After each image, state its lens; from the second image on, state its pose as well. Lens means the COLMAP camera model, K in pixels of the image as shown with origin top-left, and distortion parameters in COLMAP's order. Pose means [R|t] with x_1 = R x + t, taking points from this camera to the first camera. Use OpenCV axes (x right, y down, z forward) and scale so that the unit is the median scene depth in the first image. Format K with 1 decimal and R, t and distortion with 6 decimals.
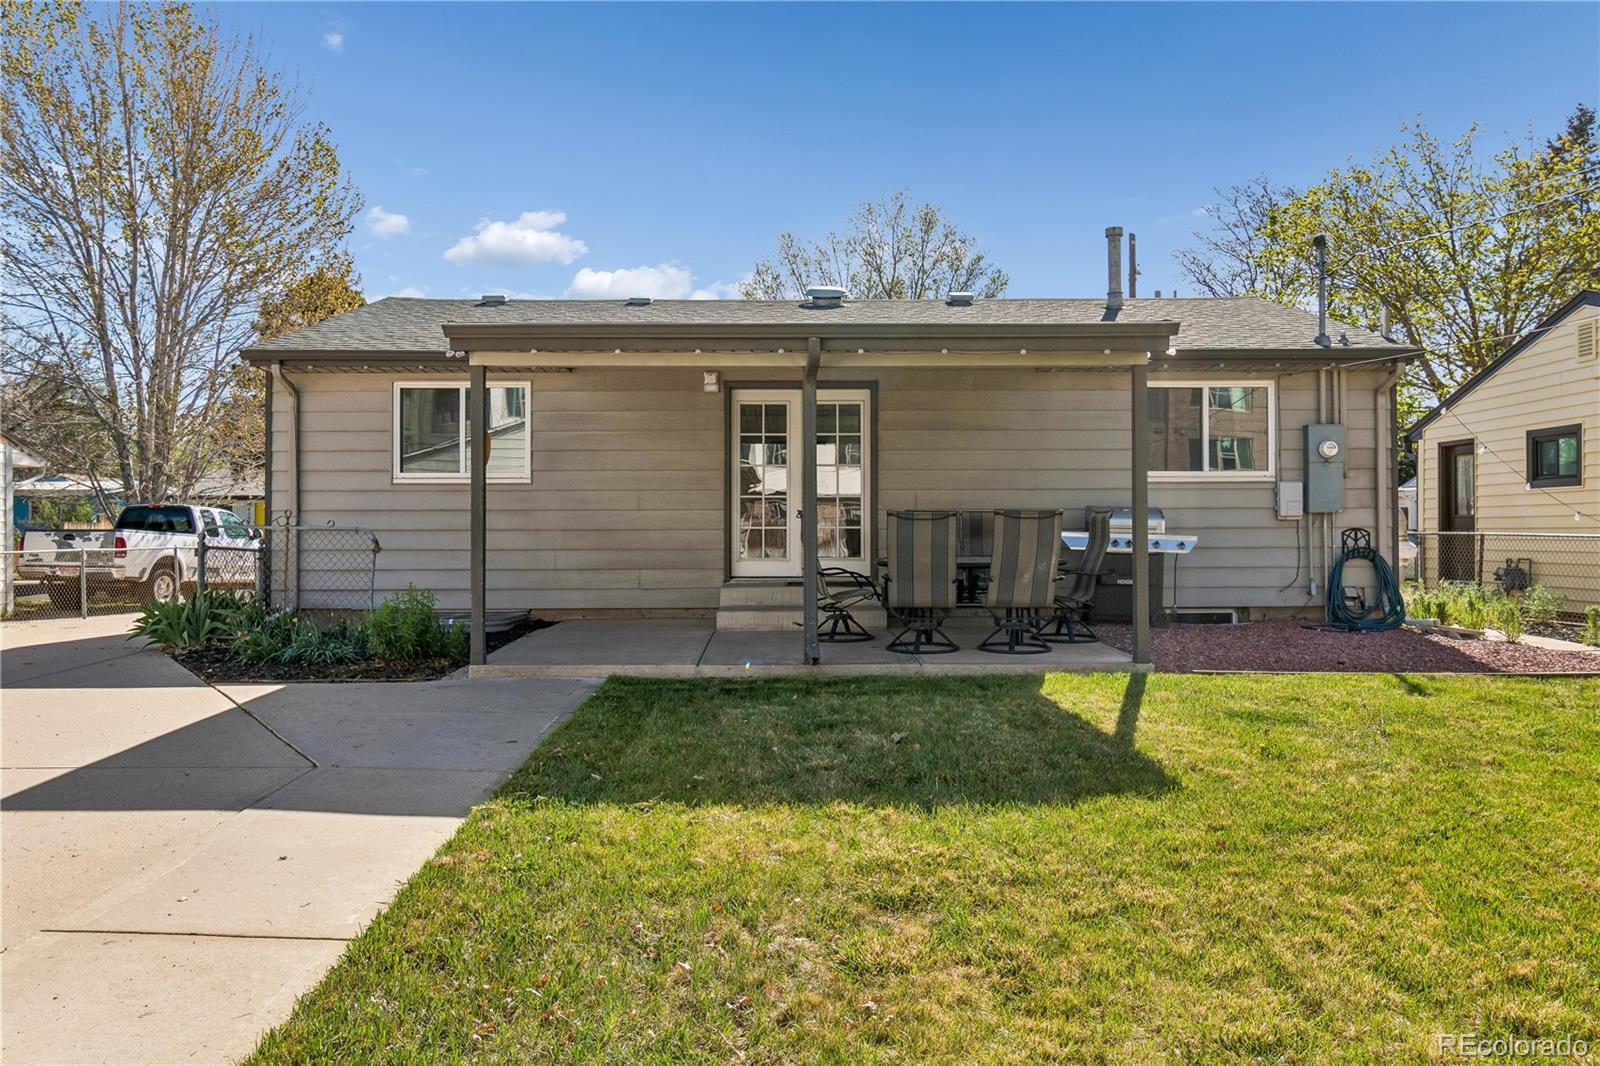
lens RADIAL K [[1140.6, 0, 800.0], [0, 1140.6, 533.0], [0, 0, 1]] dist [0.000915, 0.000561]
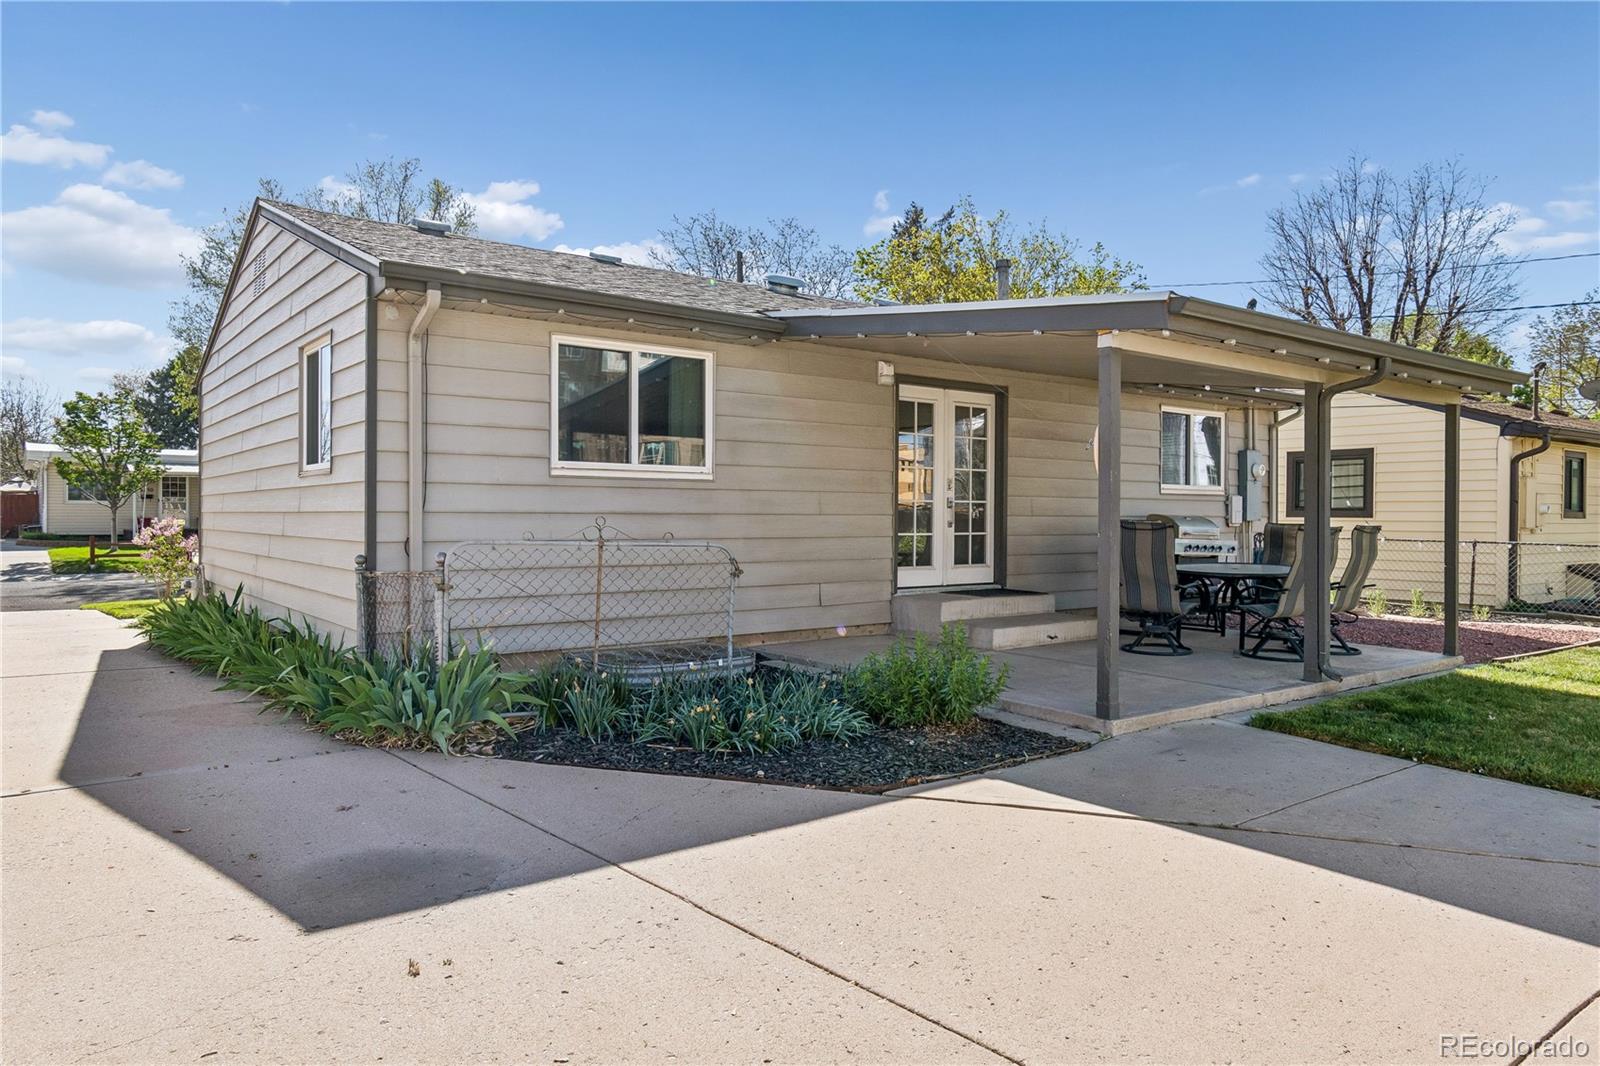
lens RADIAL K [[1035.7, 0, 800.0], [0, 1035.7, 533.0], [0, 0, 1]] dist [0.001845, 0.000356]
pose [[0.802360, -0.003434, 0.596830, -0.618015], [-0.007725, 0.999840, 0.016138, -0.018750], [-0.596790, -0.017559, 0.802205, 0.378573]]
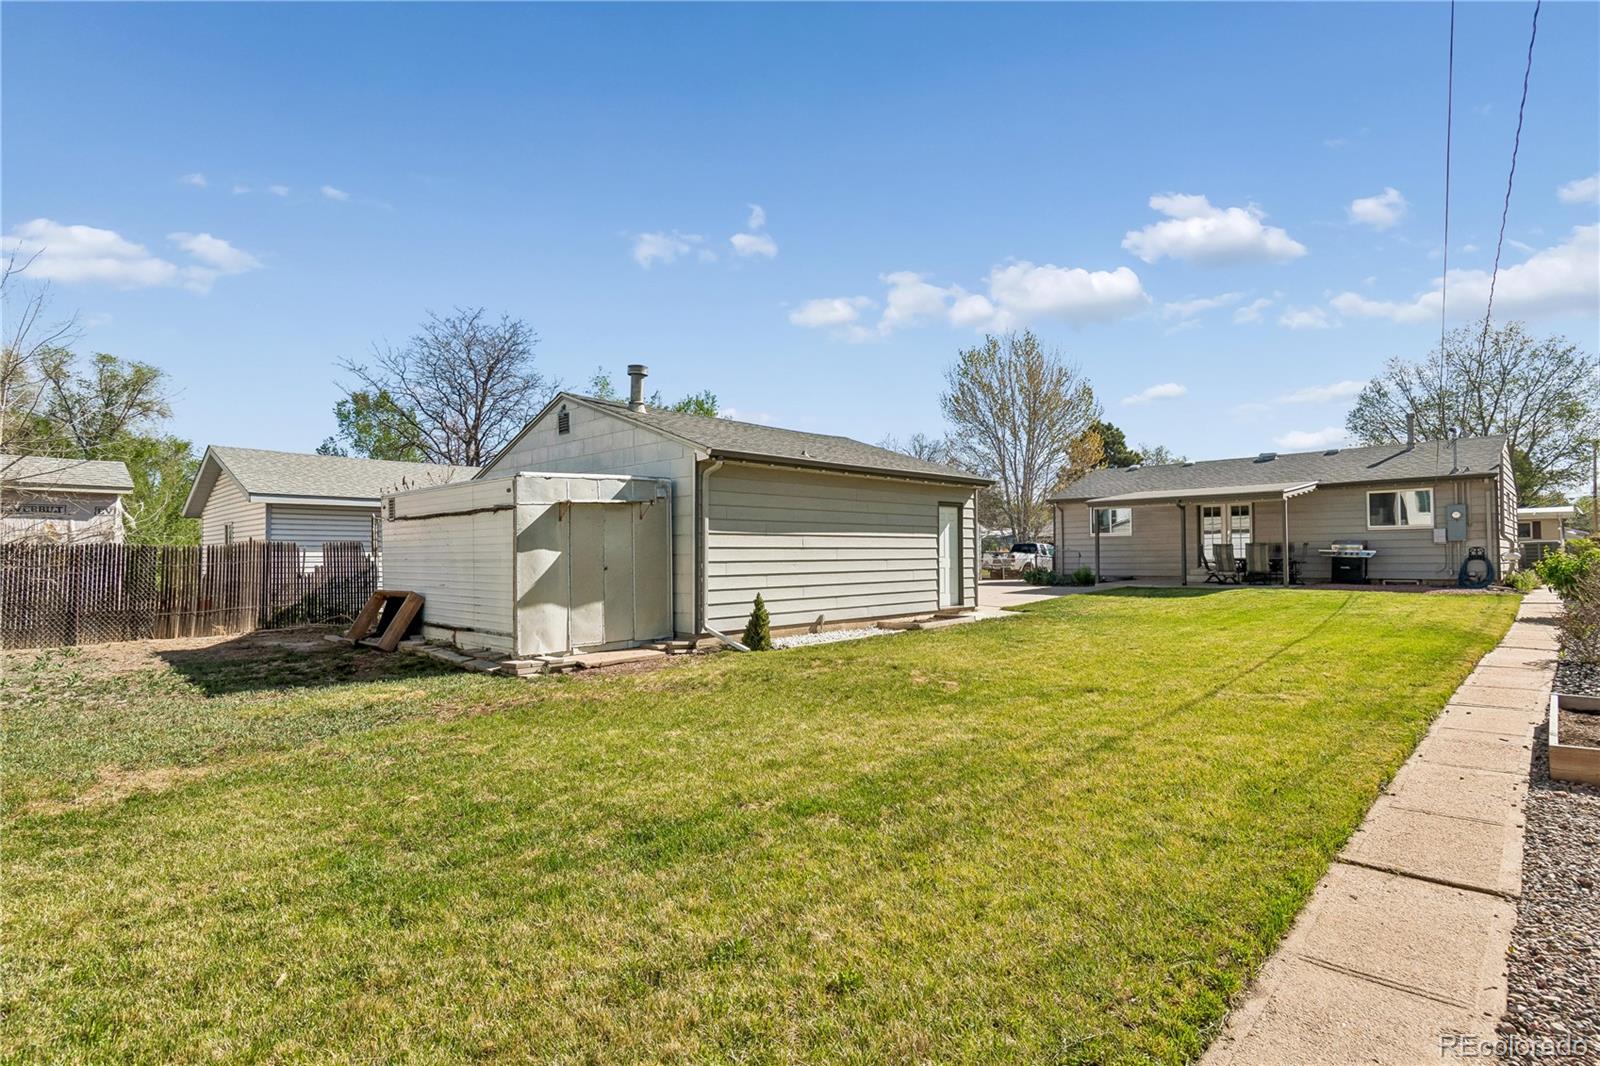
lens RADIAL K [[815.2, 0, 800.0], [0, 815.2, 533.0], [0, 0, 1]] dist [0.003626, -0.000039]
pose [[0.709313, -0.023680, -0.704496, 0.690927], [0.004113, 0.999558, -0.029457, 0.010938], [0.704882, 0.017997, 0.709096, -1.224852]]
